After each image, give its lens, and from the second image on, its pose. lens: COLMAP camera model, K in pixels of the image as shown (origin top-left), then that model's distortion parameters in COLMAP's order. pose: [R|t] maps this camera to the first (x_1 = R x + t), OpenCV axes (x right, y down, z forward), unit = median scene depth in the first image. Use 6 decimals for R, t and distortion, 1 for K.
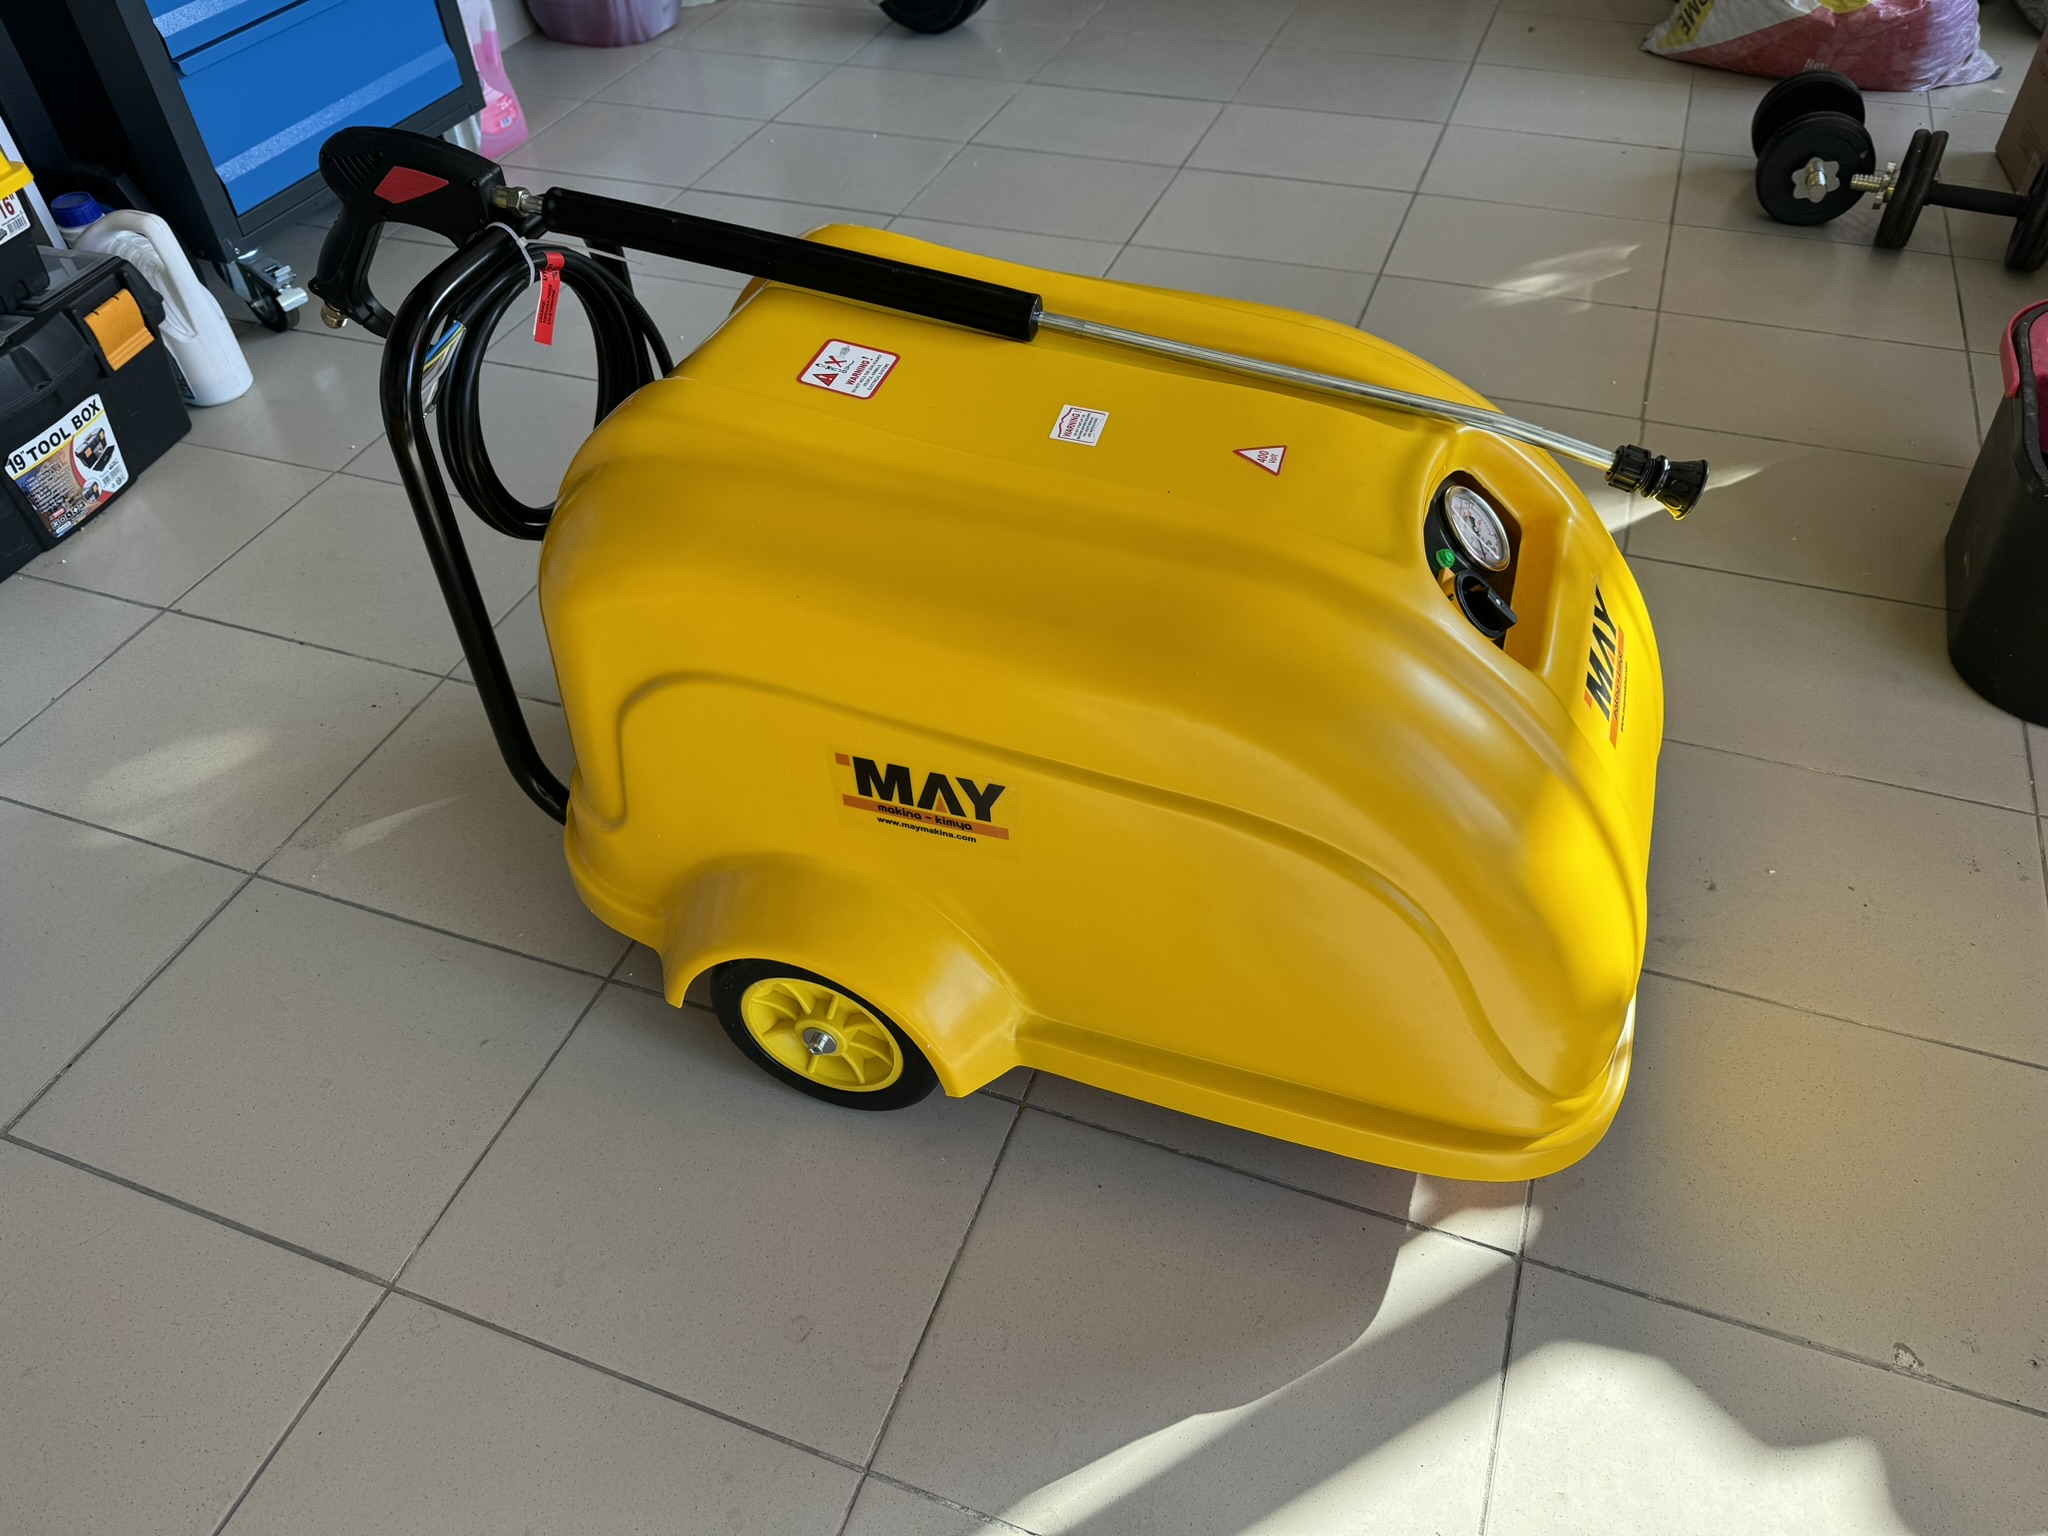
lens RADIAL K [[1461.9, 0, 1024.0], [0, 1461.9, 768.0], [0, 0, 1]] dist [0.001896, -0.002932]
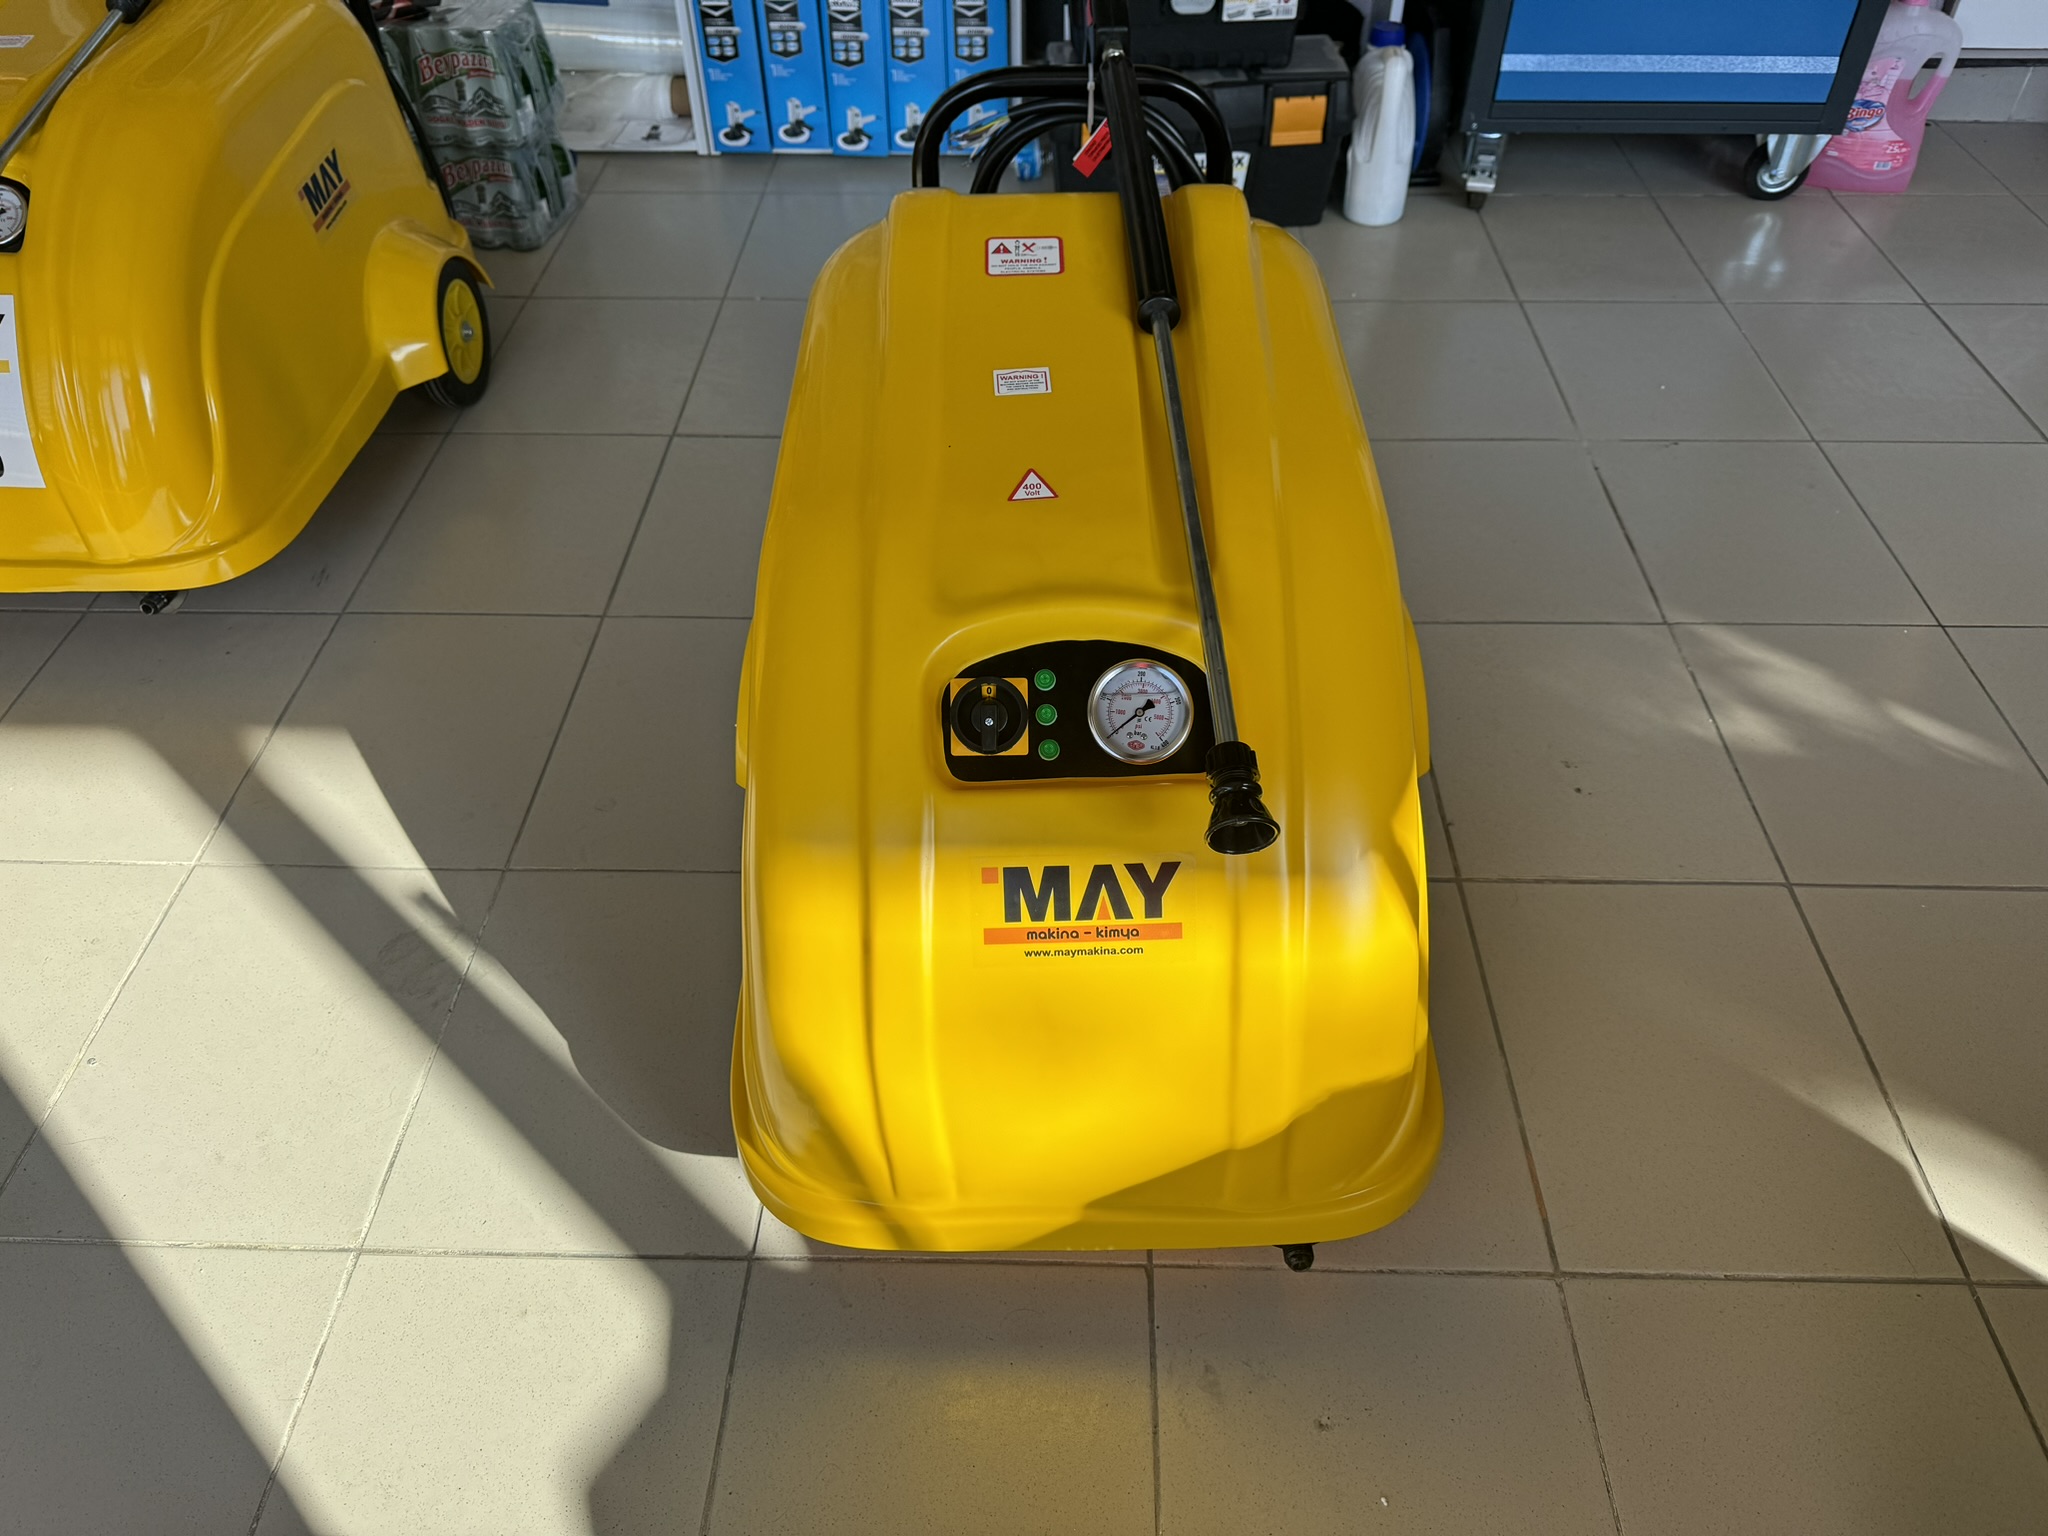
lens RADIAL K [[1427.1, 0, 1024.0], [0, 1427.1, 768.0], [0, 0, 1]] dist [-0.004749, -0.004246]
pose [[0.330039, 0.686651, -0.647754, 0.832570], [-0.662459, 0.657325, 0.359266, -0.388739], [0.672475, 0.310538, 0.671821, 0.353363]]
